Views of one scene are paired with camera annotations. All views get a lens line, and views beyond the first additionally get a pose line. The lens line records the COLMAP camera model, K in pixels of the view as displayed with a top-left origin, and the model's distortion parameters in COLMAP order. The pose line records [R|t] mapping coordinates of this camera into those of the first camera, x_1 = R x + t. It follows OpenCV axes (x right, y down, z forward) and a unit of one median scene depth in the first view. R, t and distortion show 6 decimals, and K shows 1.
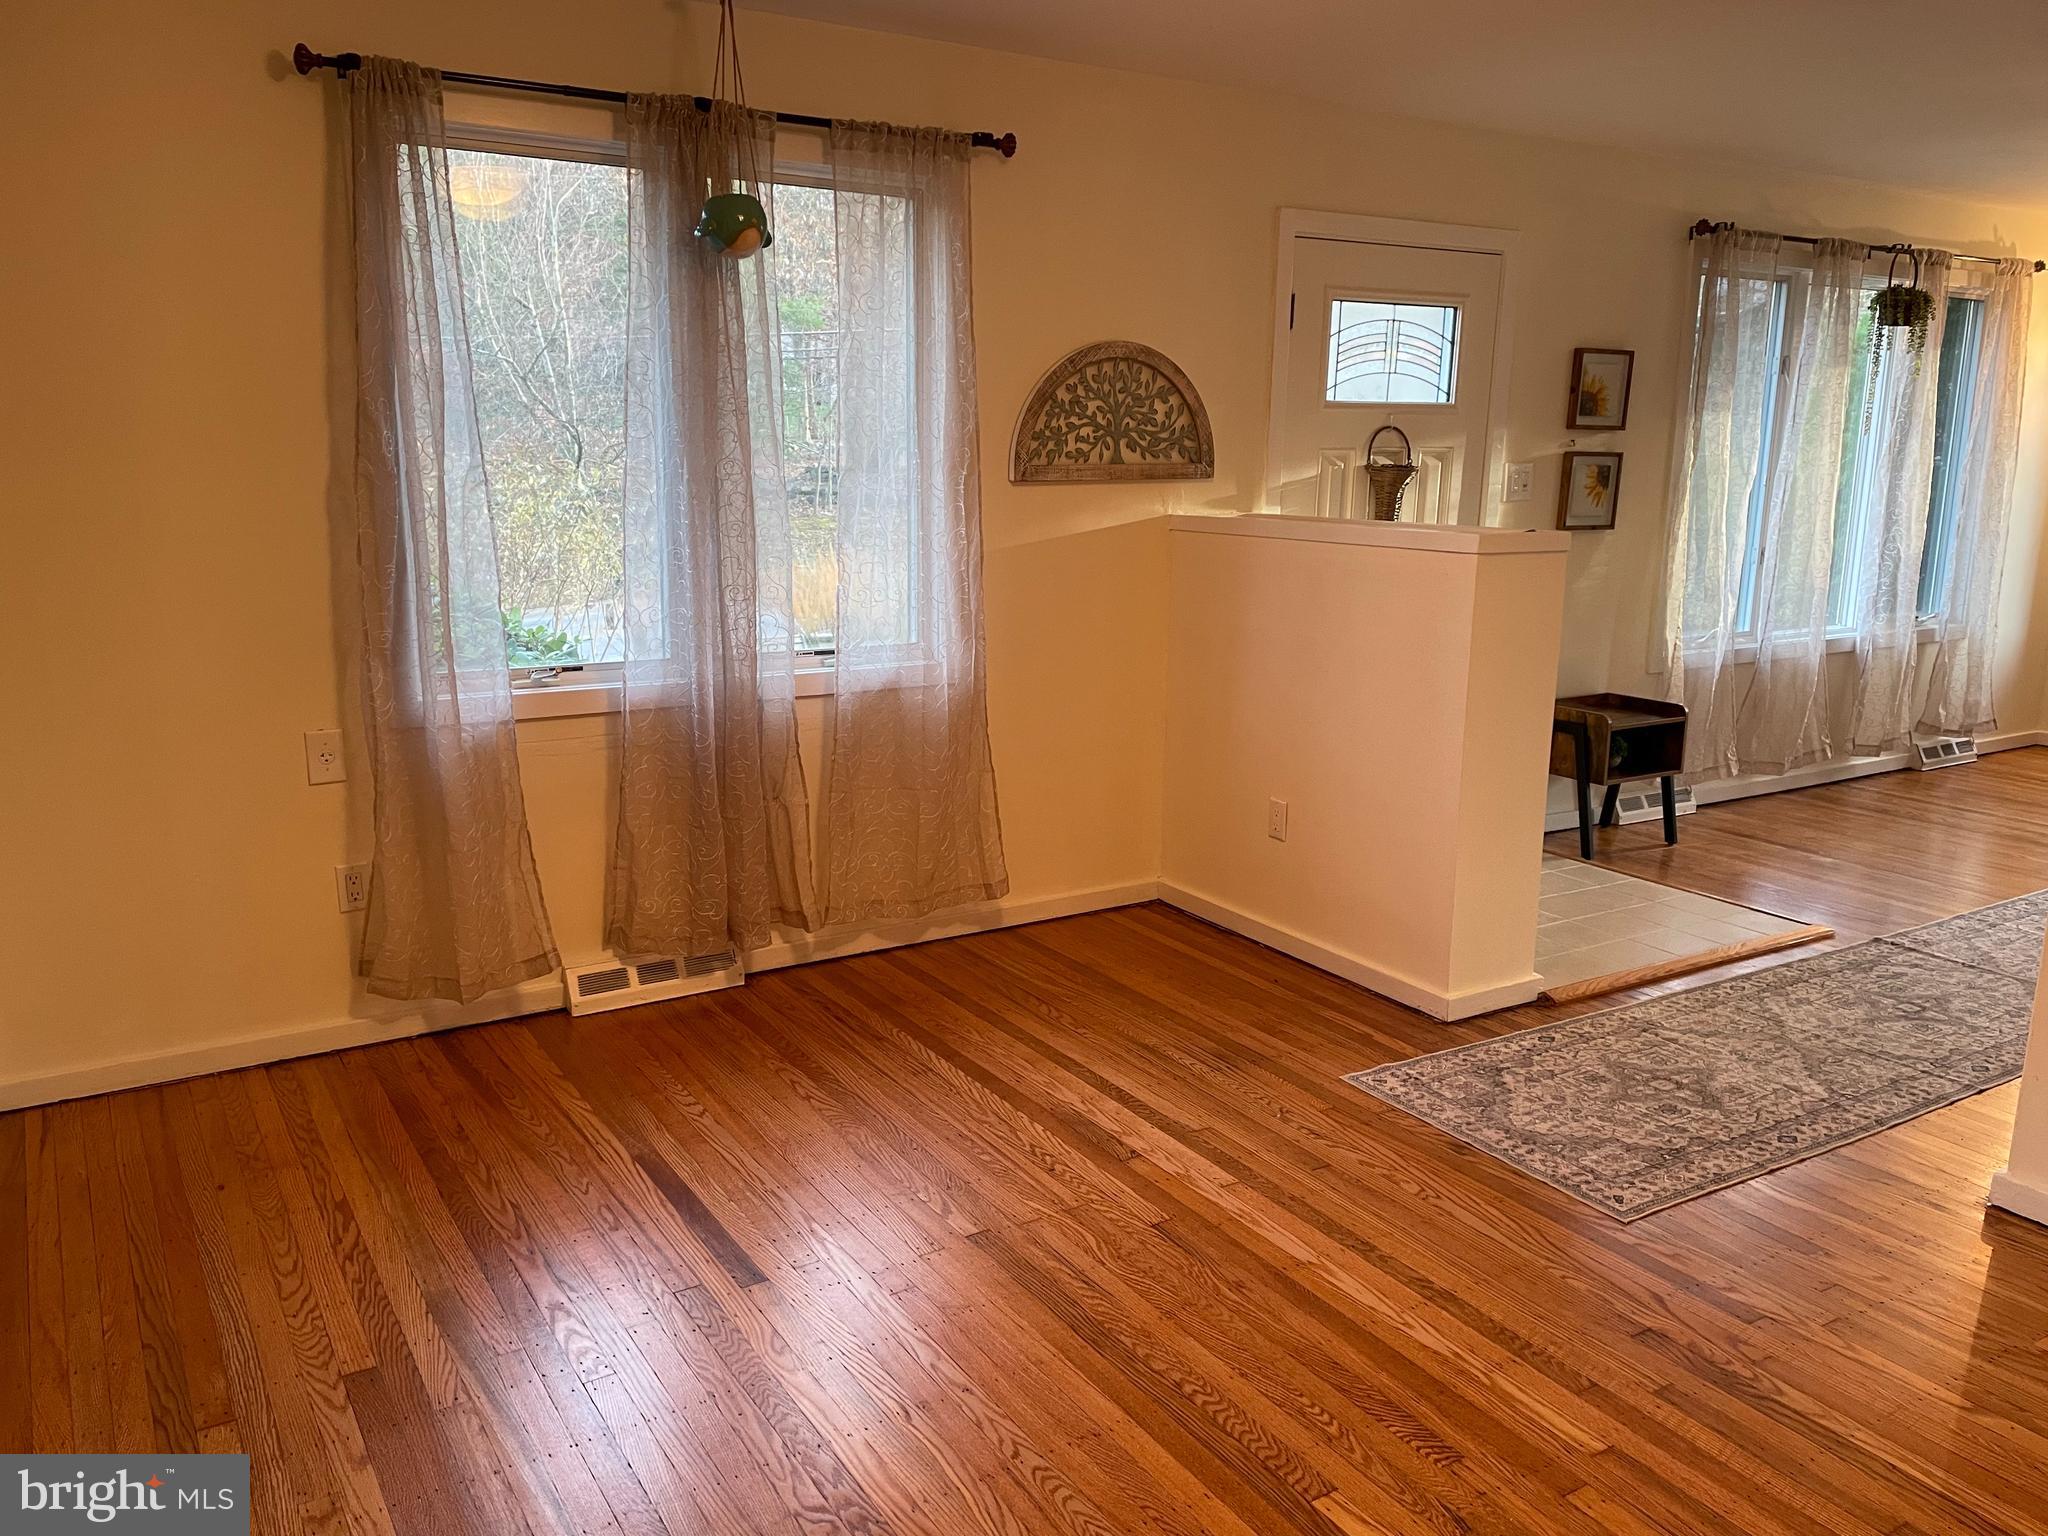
lens RADIAL K [[1547.0, 0, 1024.0], [0, 1547.0, 768.0], [0, 0, 1]] dist [0.068196, -0.083979]
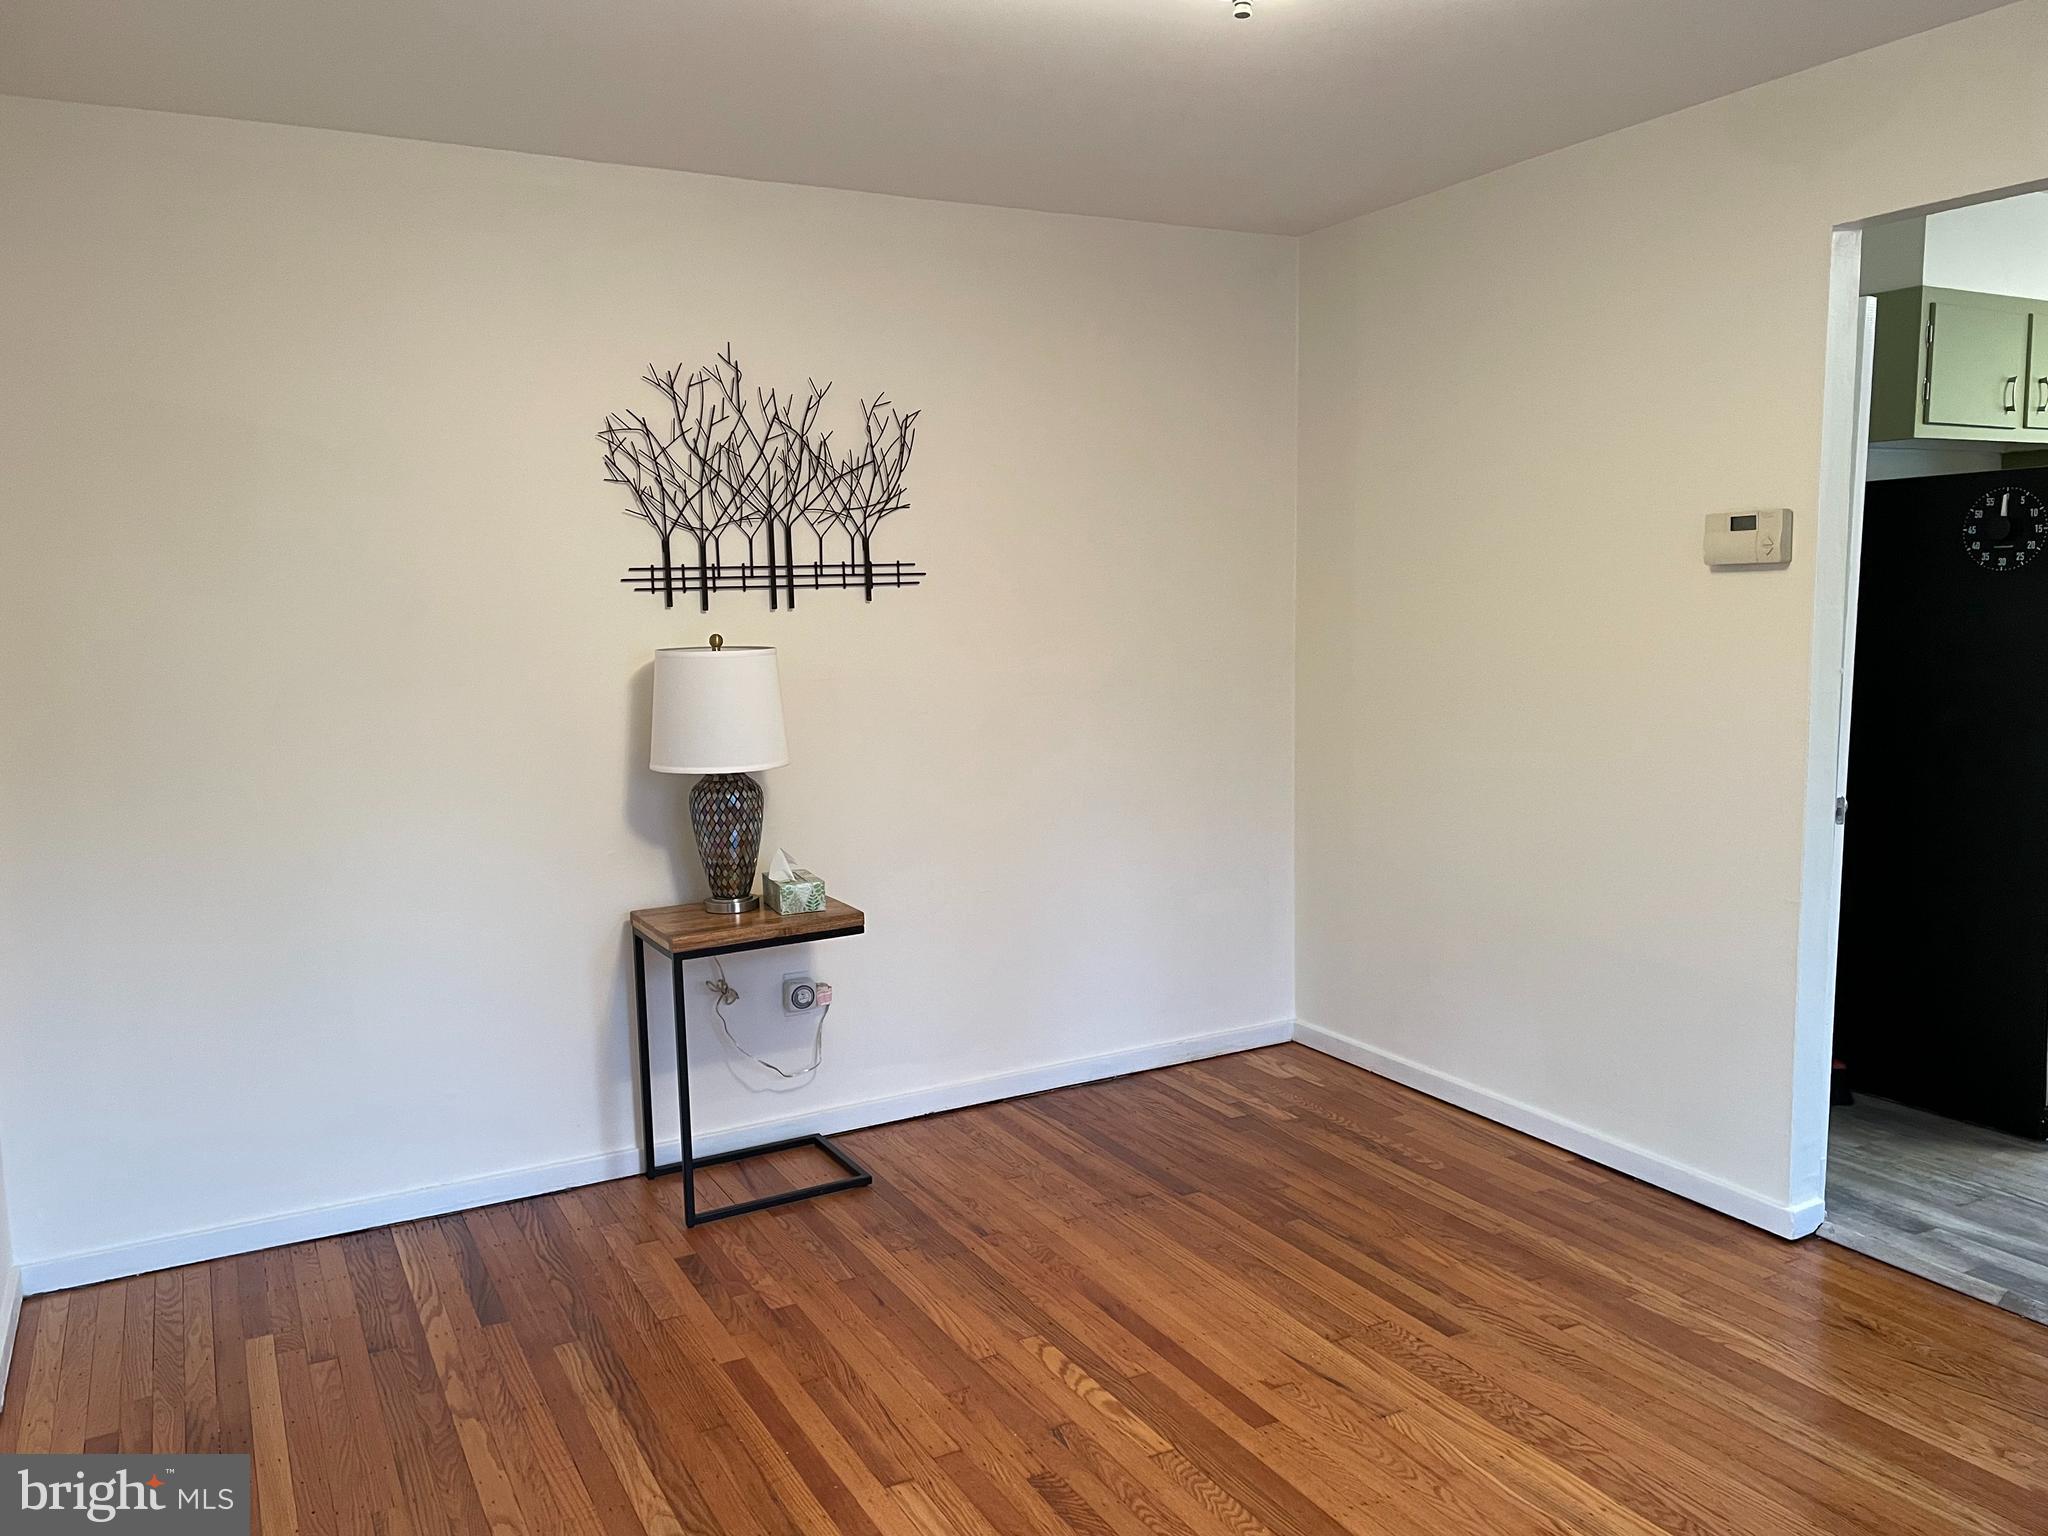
lens RADIAL K [[1547.0, 0, 1024.0], [0, 1547.0, 768.0], [0, 0, 1]] dist [0.068196, -0.083979]
pose [[-0.997884, 0.003366, 0.064931, 0.106962], [0.024624, 0.943835, 0.329499, -0.206599], [-0.060175, 0.330401, -0.941921, 0.960650]]
